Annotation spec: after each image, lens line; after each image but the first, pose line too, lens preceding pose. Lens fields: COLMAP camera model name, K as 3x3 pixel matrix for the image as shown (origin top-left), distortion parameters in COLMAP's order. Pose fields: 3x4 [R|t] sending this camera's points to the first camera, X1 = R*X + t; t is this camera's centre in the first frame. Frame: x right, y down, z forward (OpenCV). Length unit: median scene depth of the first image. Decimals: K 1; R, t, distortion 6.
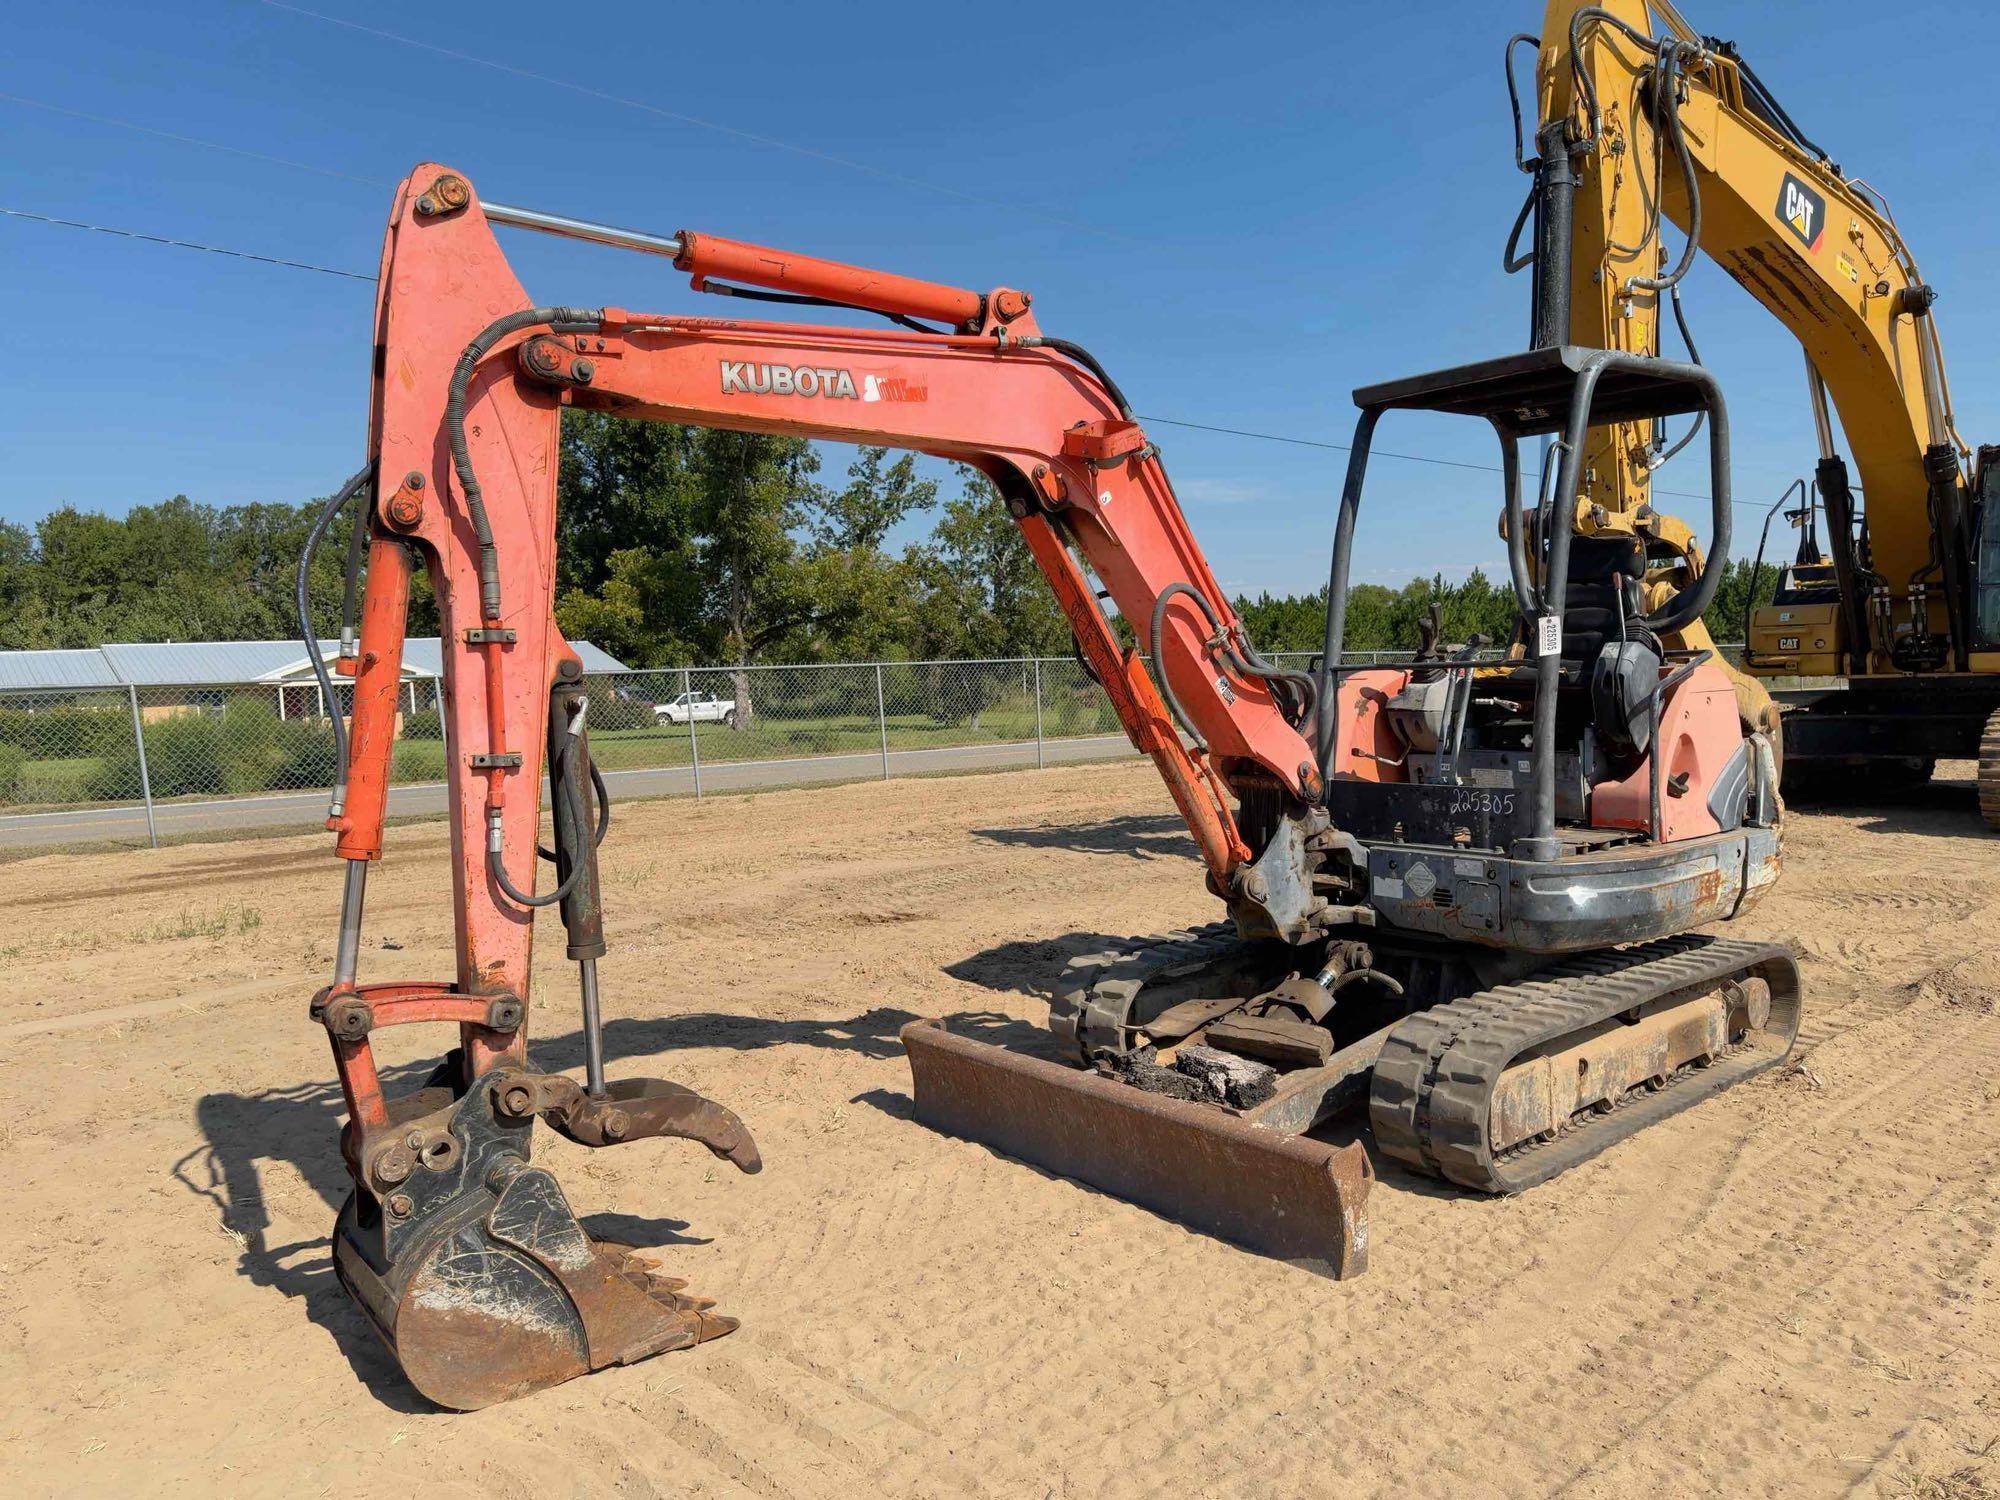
lens RADIAL K [[1411.3, 0, 1000.5], [0, 1411.3, 750.9], [0, 0, 1]] dist [0.057267, -0.074695]
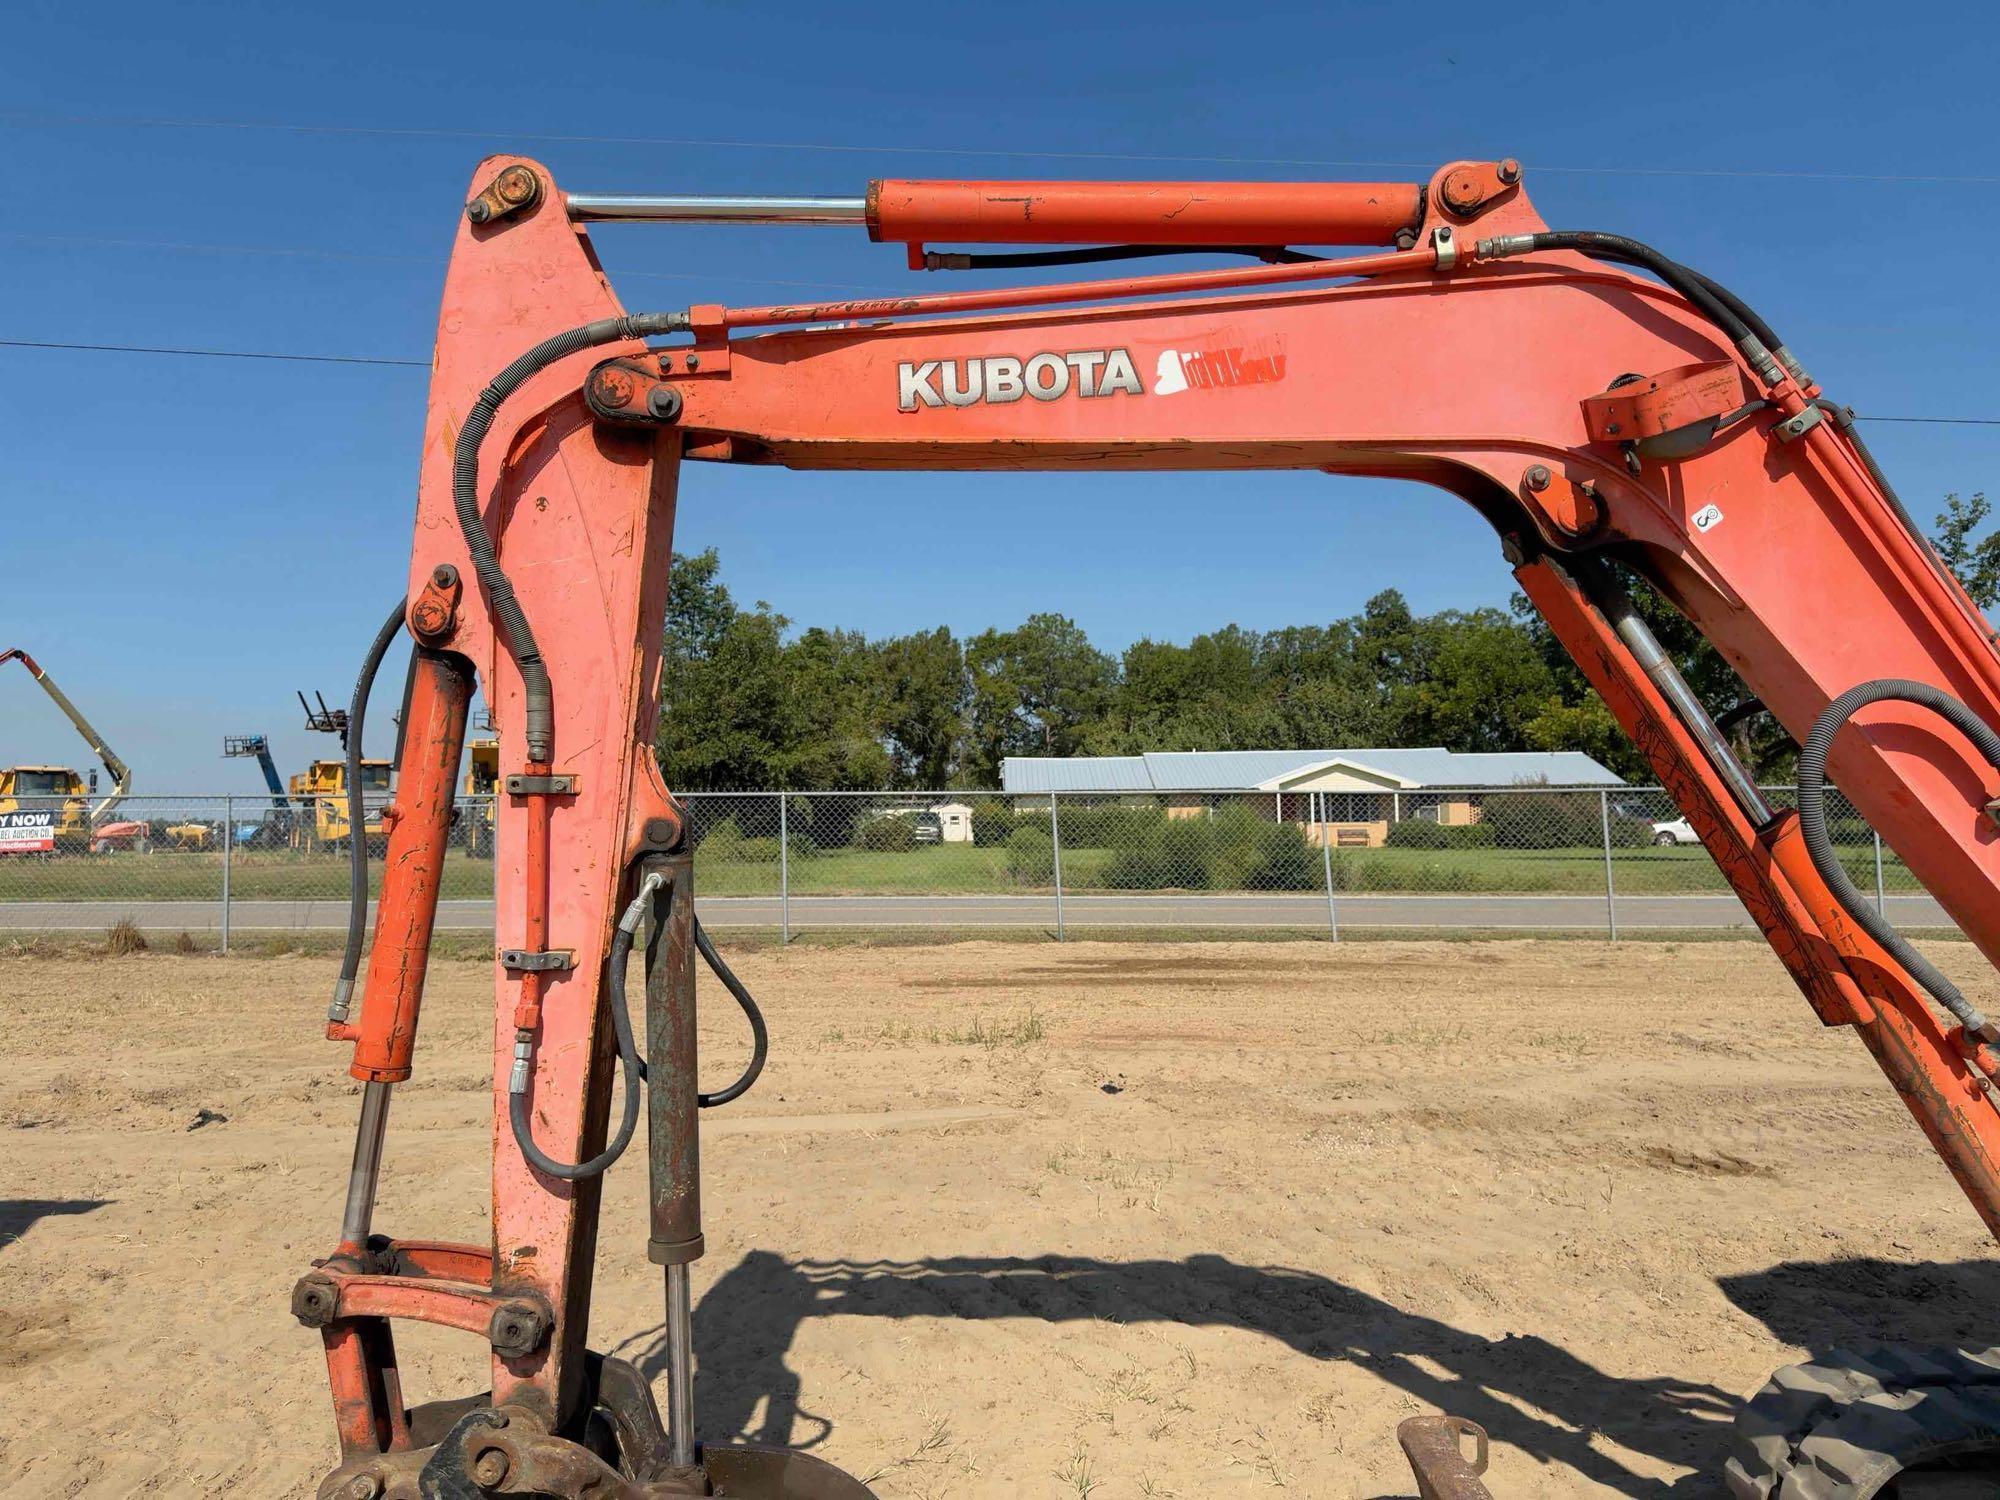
lens RADIAL K [[1411.3, 0, 1001.2], [0, 1411.3, 759.4], [0, 0, 1]] dist [0.057267, -0.074695]
pose [[0.770375, 0.009525, -0.637519, 0.098053], [-0.054368, 0.997228, -0.050799, -0.025235], [0.635268, 0.073795, 0.768758, 0.213314]]
